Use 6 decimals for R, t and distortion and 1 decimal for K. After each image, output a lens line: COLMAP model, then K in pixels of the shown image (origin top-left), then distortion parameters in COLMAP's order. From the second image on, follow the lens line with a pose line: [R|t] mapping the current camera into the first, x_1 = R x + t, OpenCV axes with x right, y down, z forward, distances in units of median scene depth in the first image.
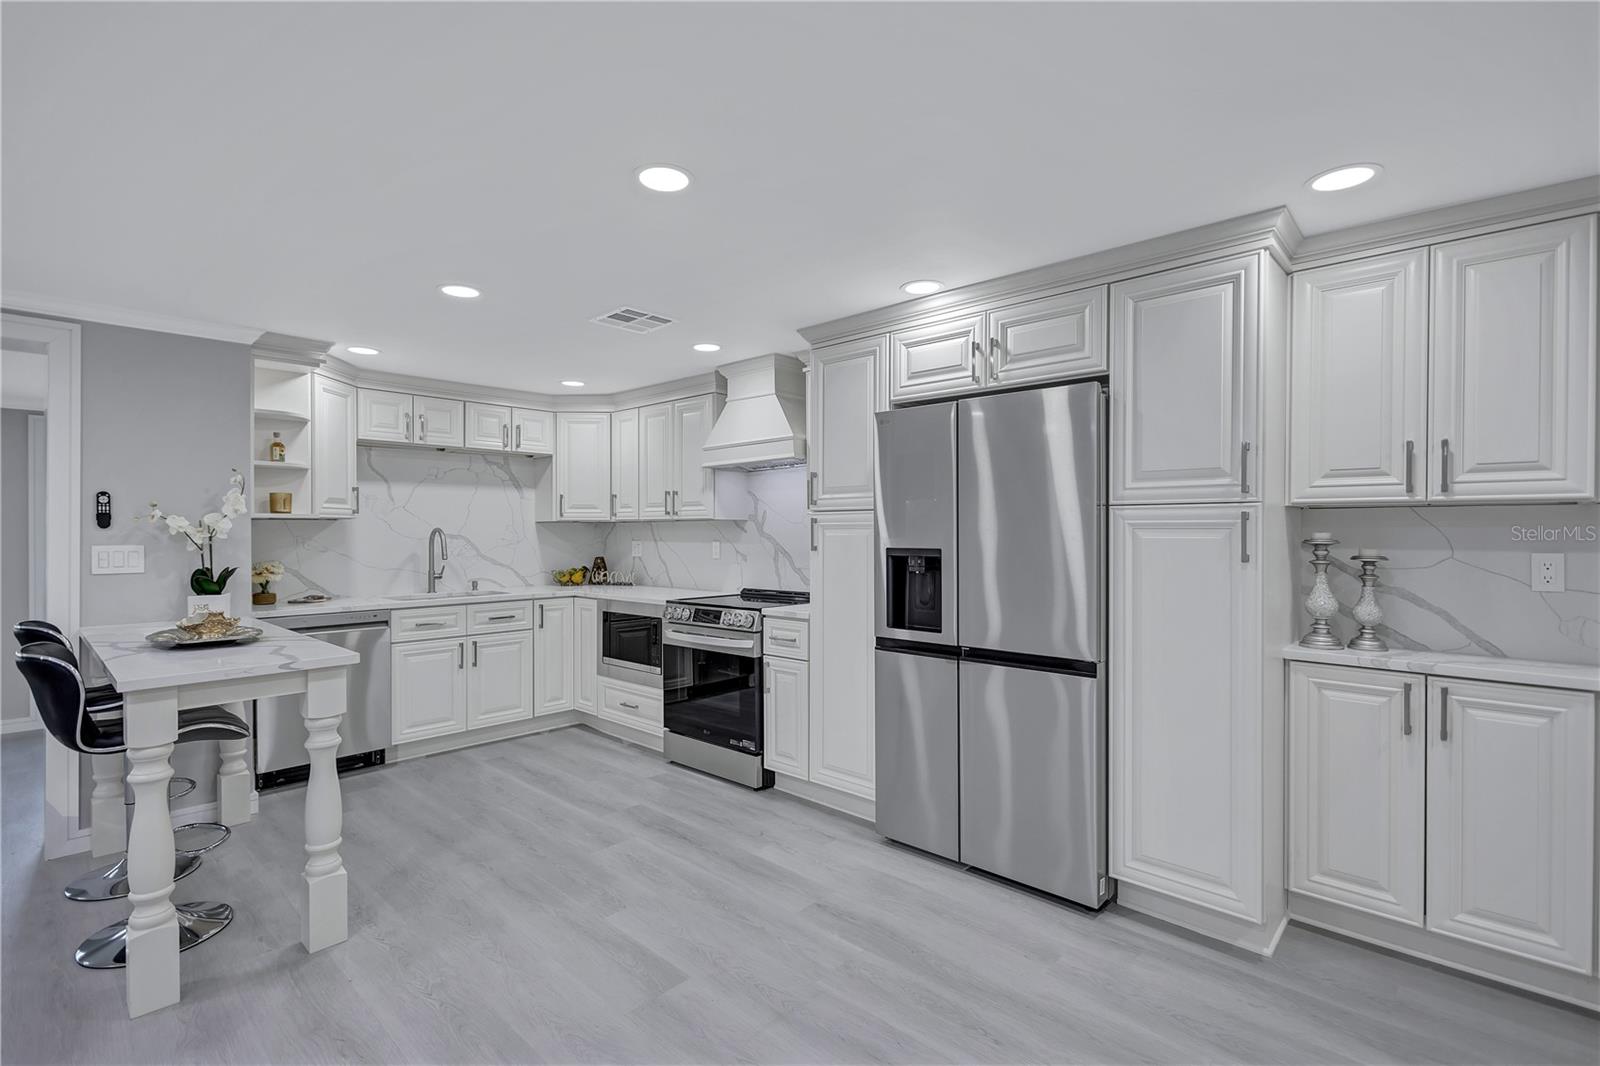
lens RADIAL K [[733.1, 0, 800.0], [0, 733.1, 533.0], [0, 0, 1]] dist [0.004851, 0.000218]
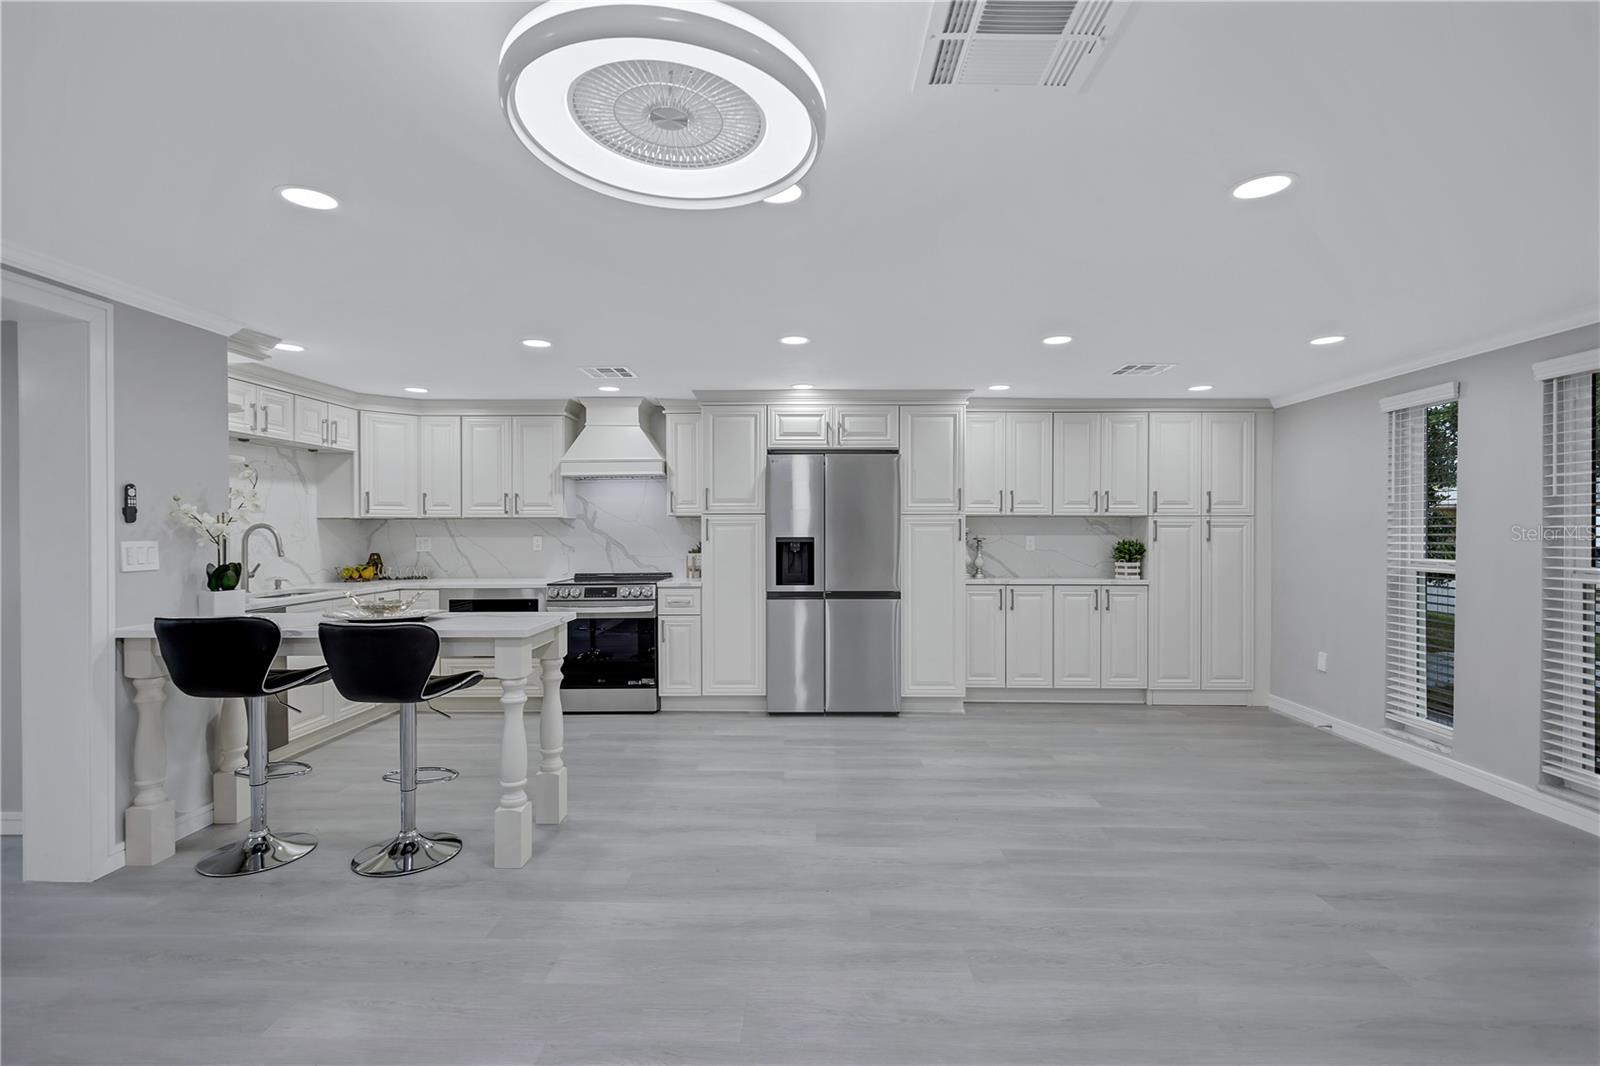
lens RADIAL K [[732.1, 0, 795.6], [0, 732.1, 532.8], [0, 0, 1]] dist [0.004421, 0.000282]
pose [[0.748322, -0.003552, 0.663326, -0.780899], [0.002584, 0.999994, 0.002440, 0.005246], [-0.663331, -0.000111, 0.748326, -0.223840]]
